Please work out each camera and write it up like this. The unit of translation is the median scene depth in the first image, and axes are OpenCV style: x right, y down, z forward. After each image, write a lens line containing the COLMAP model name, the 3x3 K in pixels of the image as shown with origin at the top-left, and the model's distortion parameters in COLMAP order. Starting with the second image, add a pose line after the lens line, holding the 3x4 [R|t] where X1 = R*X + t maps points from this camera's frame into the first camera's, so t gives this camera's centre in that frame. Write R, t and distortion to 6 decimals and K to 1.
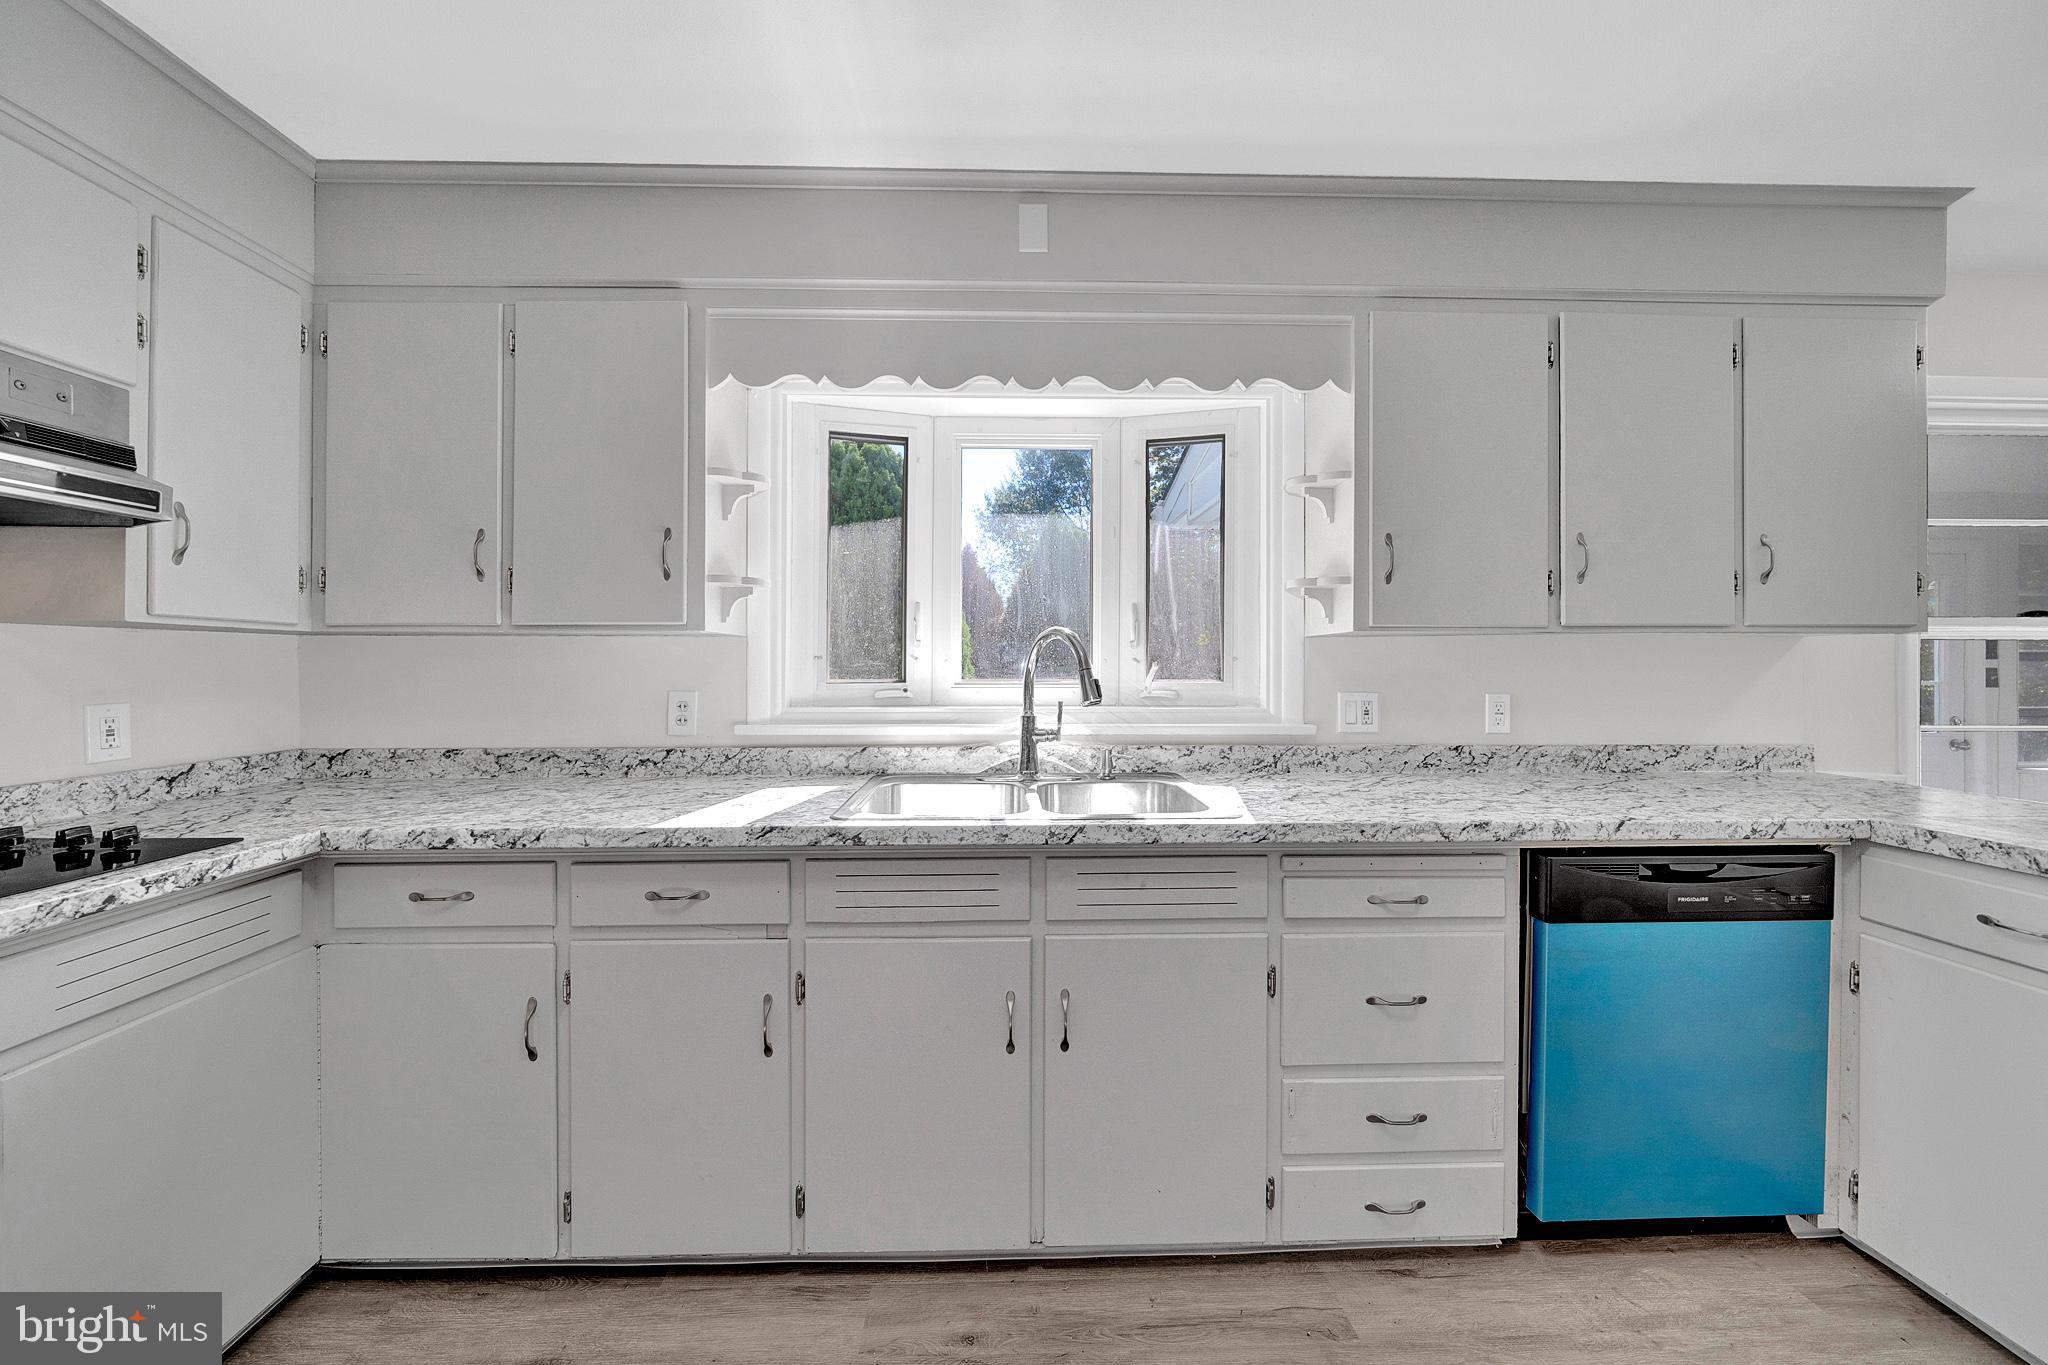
lens RADIAL K [[714.9, 0, 1011.6], [0, 714.9, 668.3], [0, 0, 1]] dist [-0.003056, -0.000165]
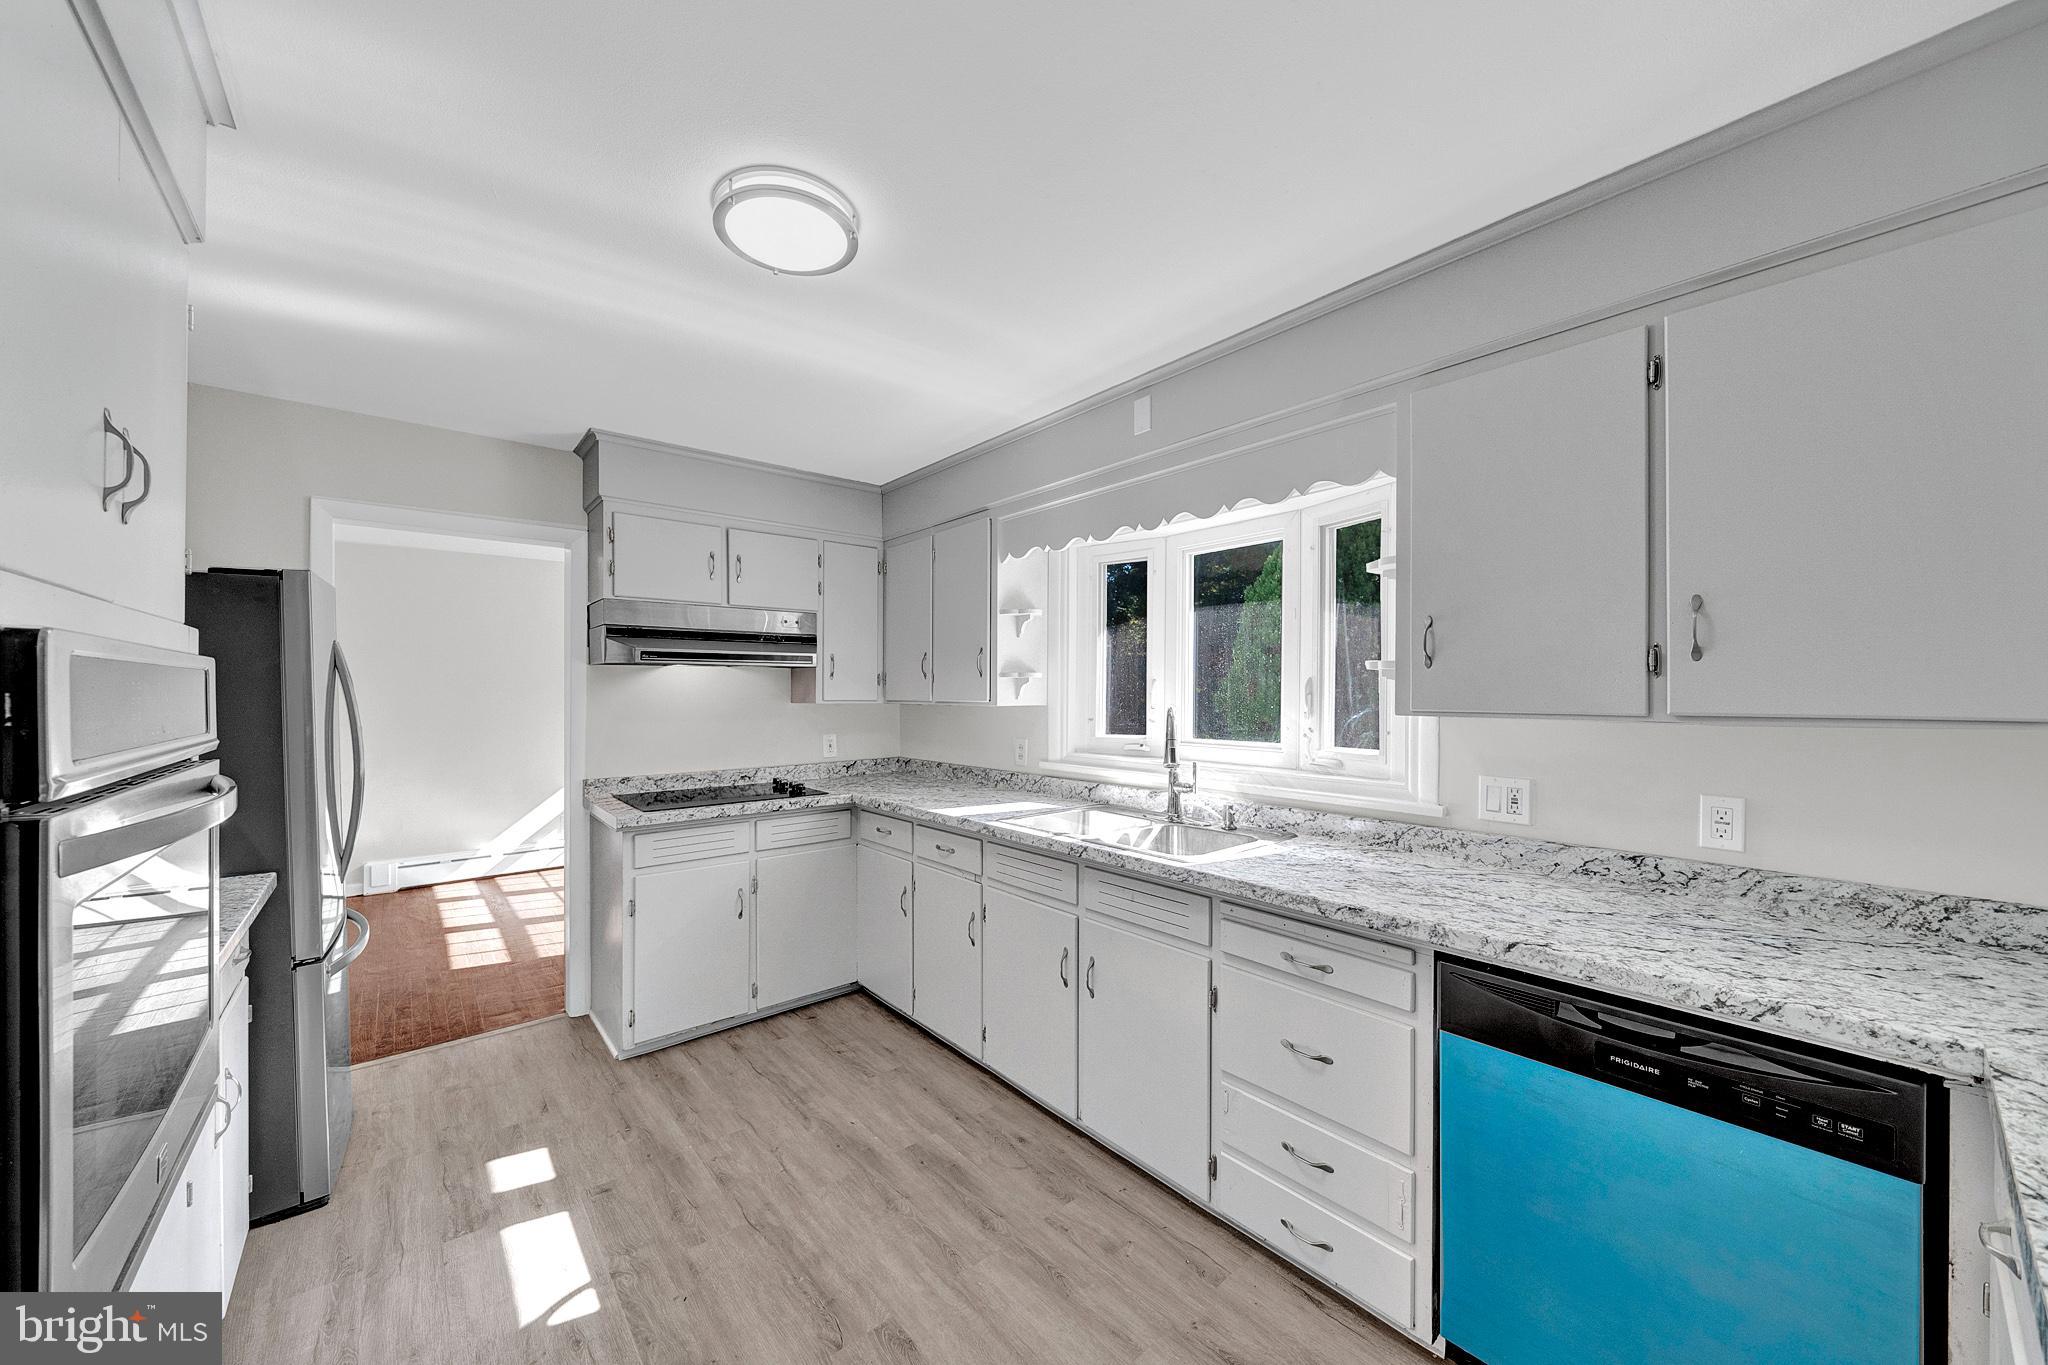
lens RADIAL K [[737.7, 0, 1010.4], [0, 737.7, 691.8], [0, 0, 1]] dist [-0.002868, -0.000300]
pose [[0.618651, 0.001195, -0.785665, 1.003670], [-0.002460, 0.999997, -0.000416, -0.086845], [0.785662, 0.002190, 0.618652, -0.073683]]
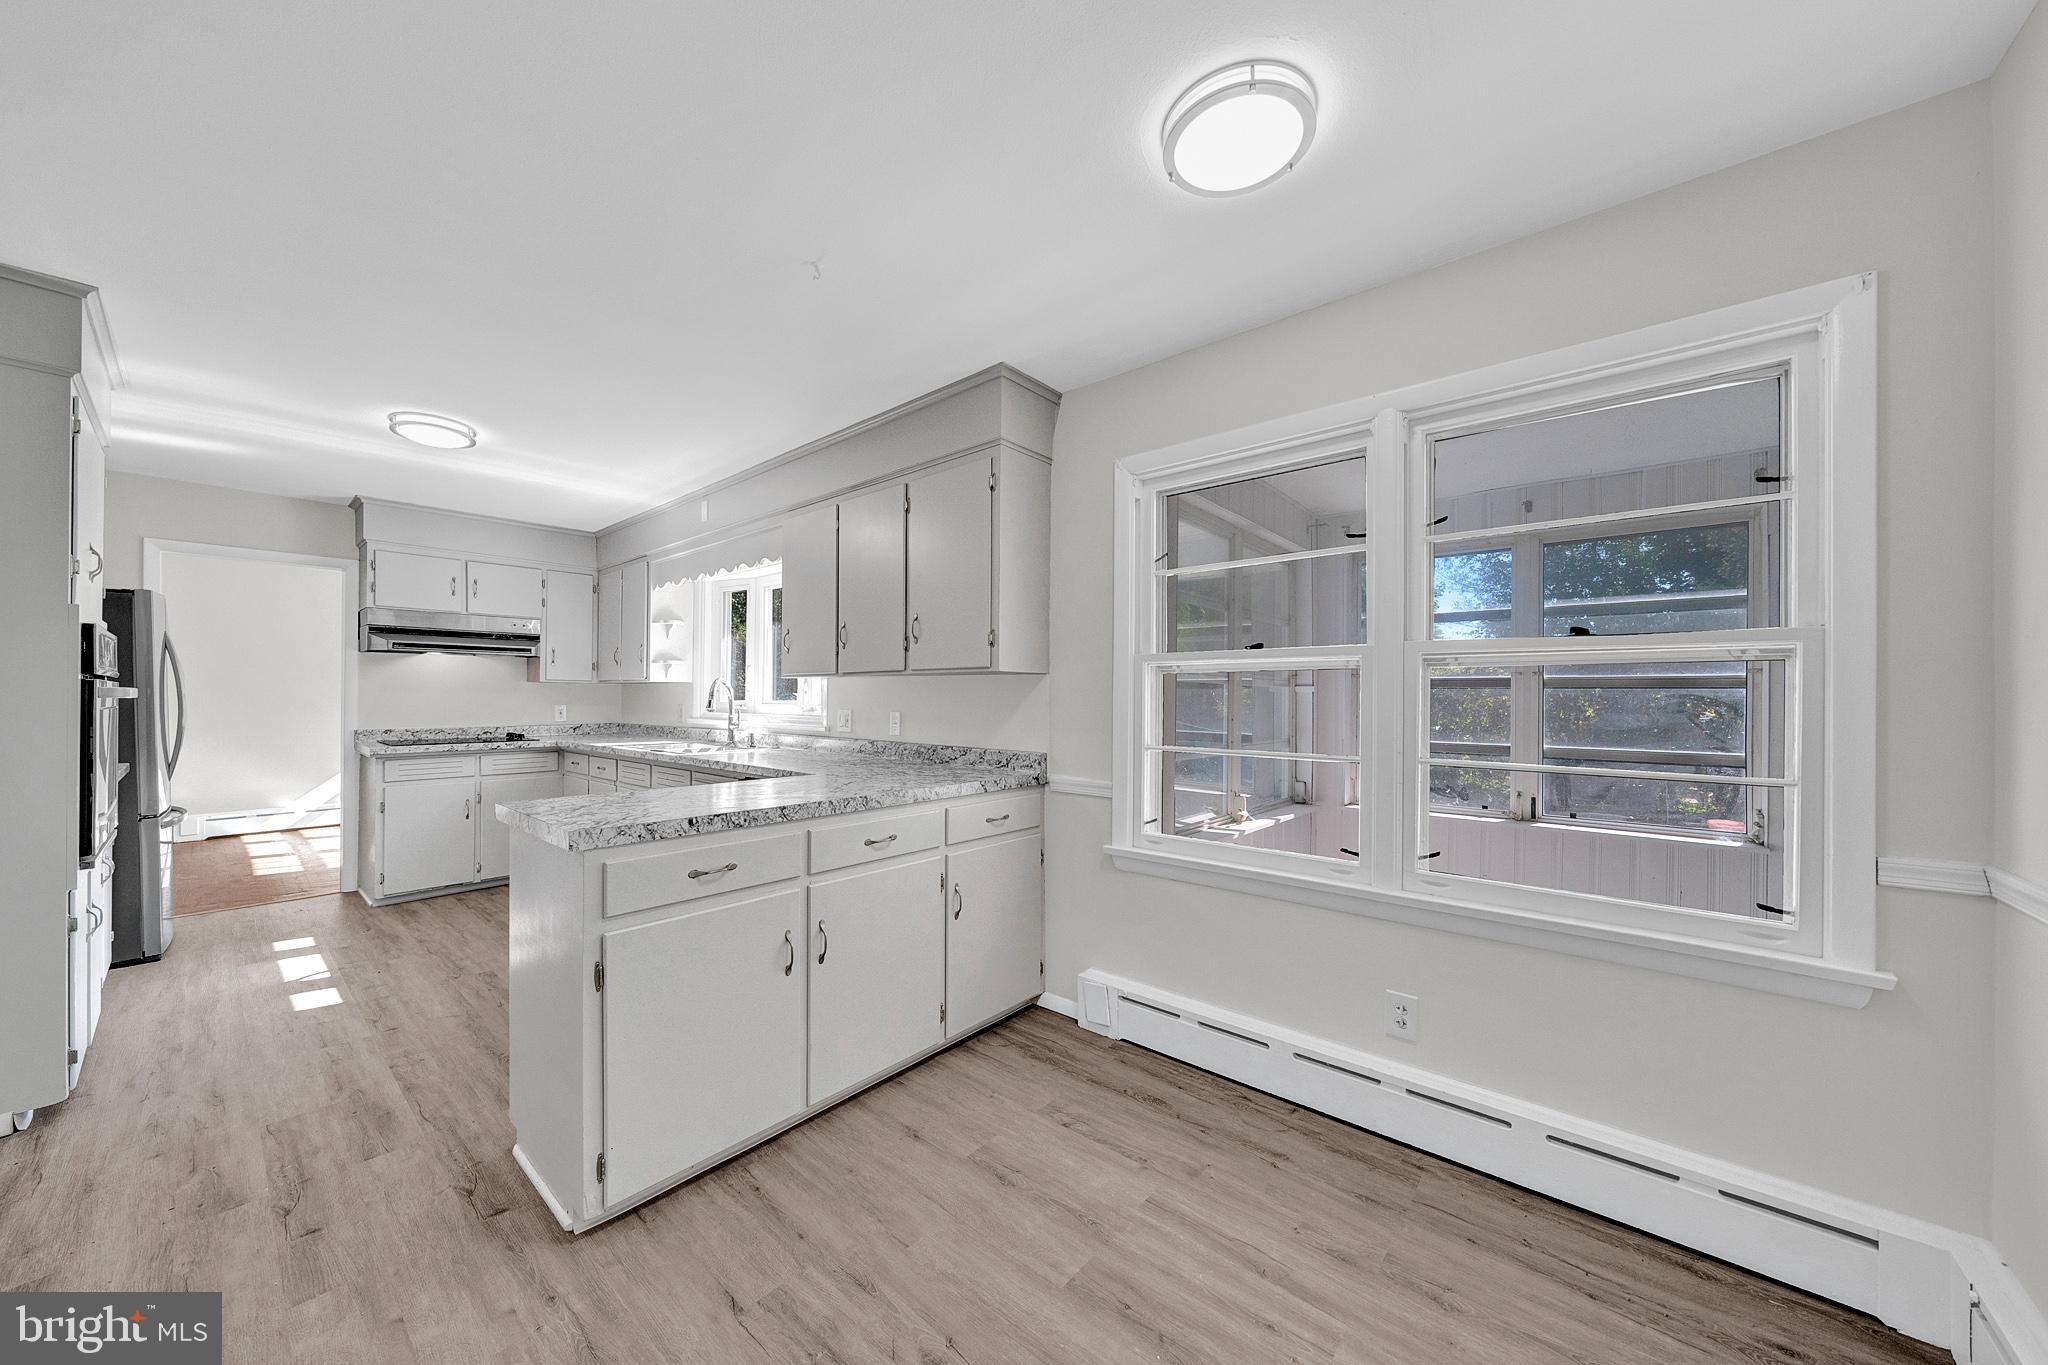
lens RADIAL K [[711.4, 0, 1014.2], [0, 711.4, 696.2], [0, 0, 1]] dist [-0.007358, -0.000010]
pose [[0.735666, 0.002839, -0.677338, 2.443448], [-0.005747, 0.999981, -0.002050, 0.002224], [0.677320, 0.005400, 0.735669, -0.040501]]
